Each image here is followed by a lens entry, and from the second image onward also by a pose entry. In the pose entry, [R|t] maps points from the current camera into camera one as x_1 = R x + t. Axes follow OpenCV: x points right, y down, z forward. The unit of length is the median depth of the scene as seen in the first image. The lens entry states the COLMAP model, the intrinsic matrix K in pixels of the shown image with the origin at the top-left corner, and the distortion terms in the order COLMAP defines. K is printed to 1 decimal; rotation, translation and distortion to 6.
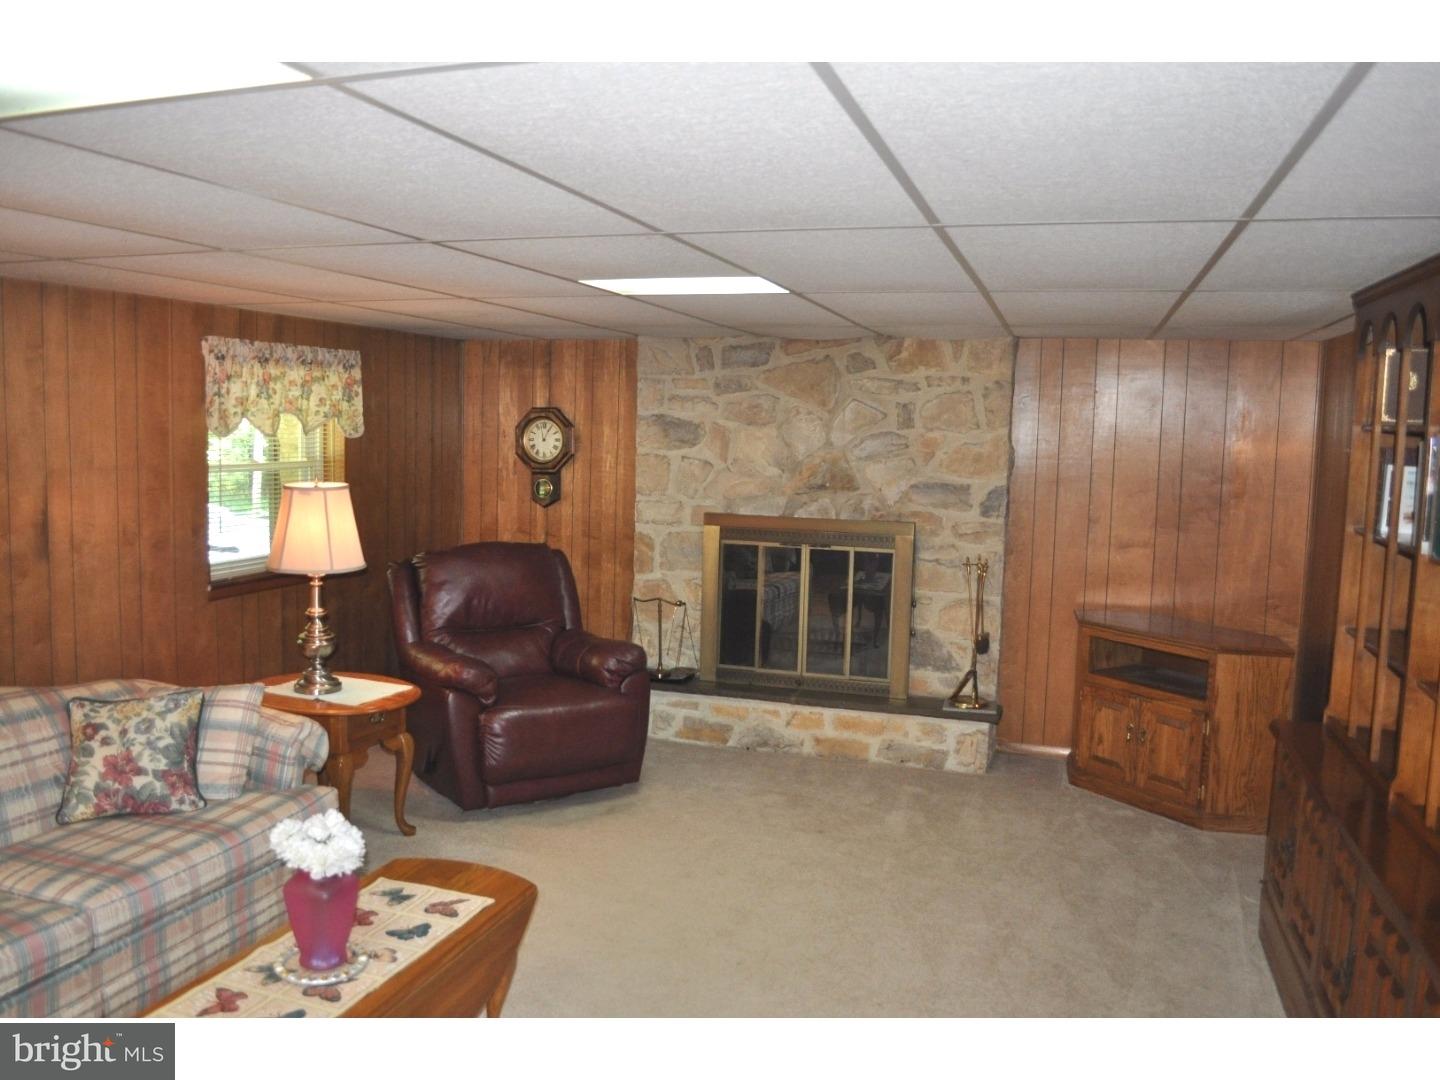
lens RADIAL K [[1151.4, 0, 715.6], [0, 1151.4, 542.7], [0, 0, 1]] dist [-0.084172, 0.011831]
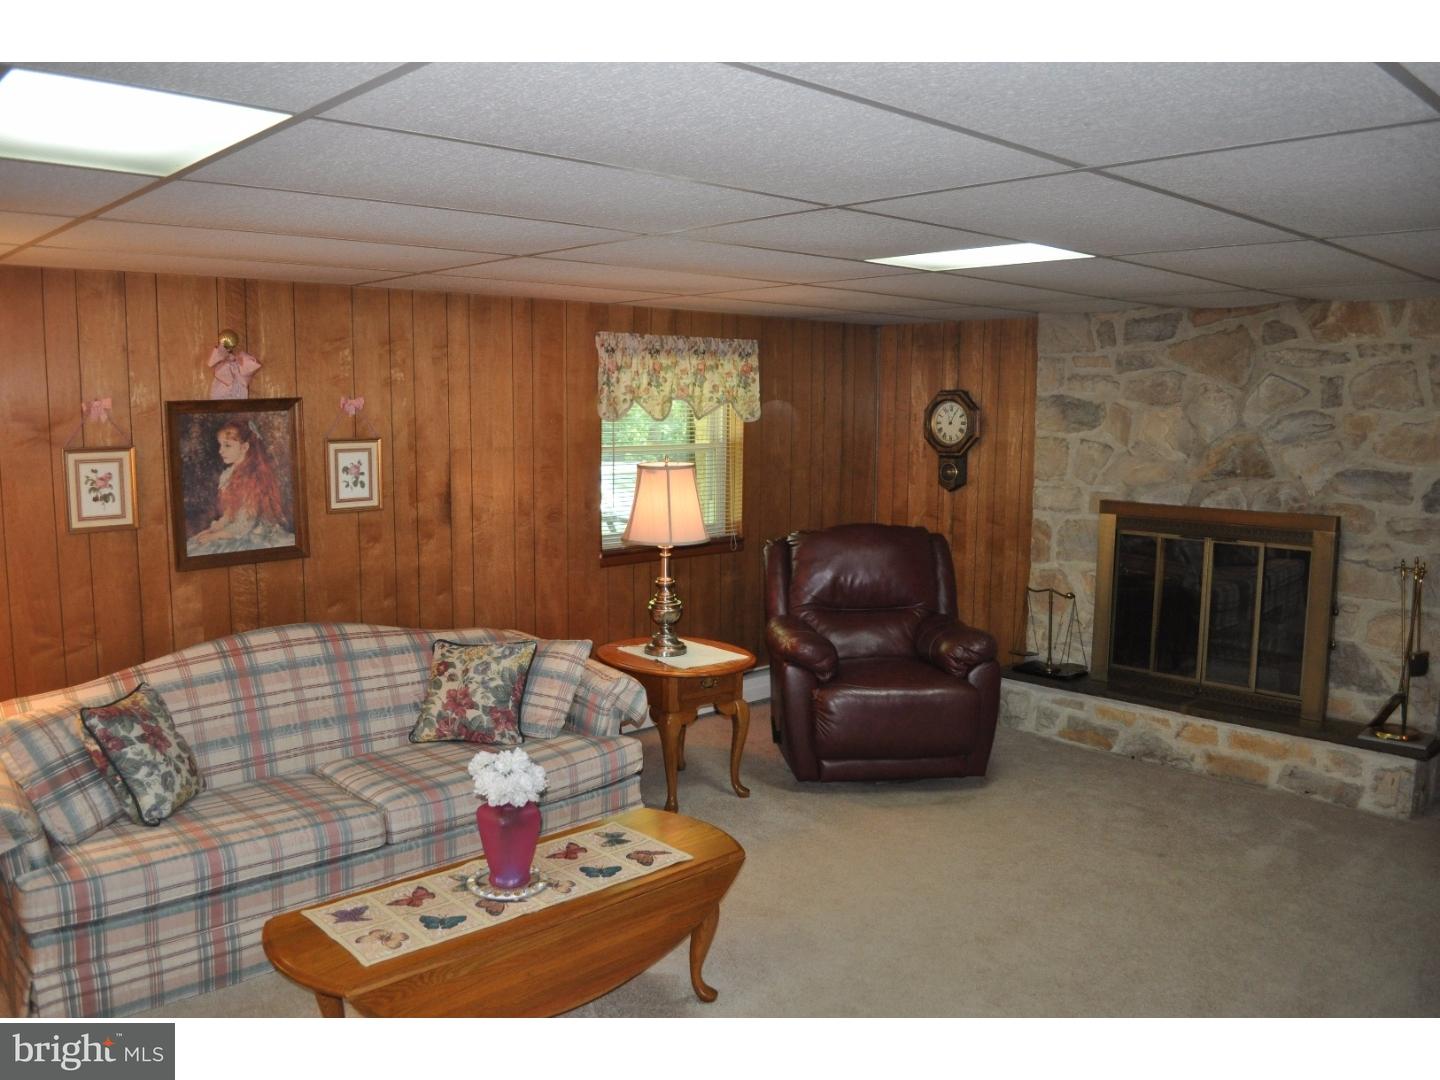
lens RADIAL K [[1151.4, 0, 717.7], [0, 1151.4, 541.9], [0, 0, 1]] dist [-0.084172, 0.011831]
pose [[0.875301, 0.037596, -0.482114, 0.187666], [-0.032729, 0.999293, 0.018506, 0.001130], [0.482469, -0.000419, 0.875913, 0.048368]]
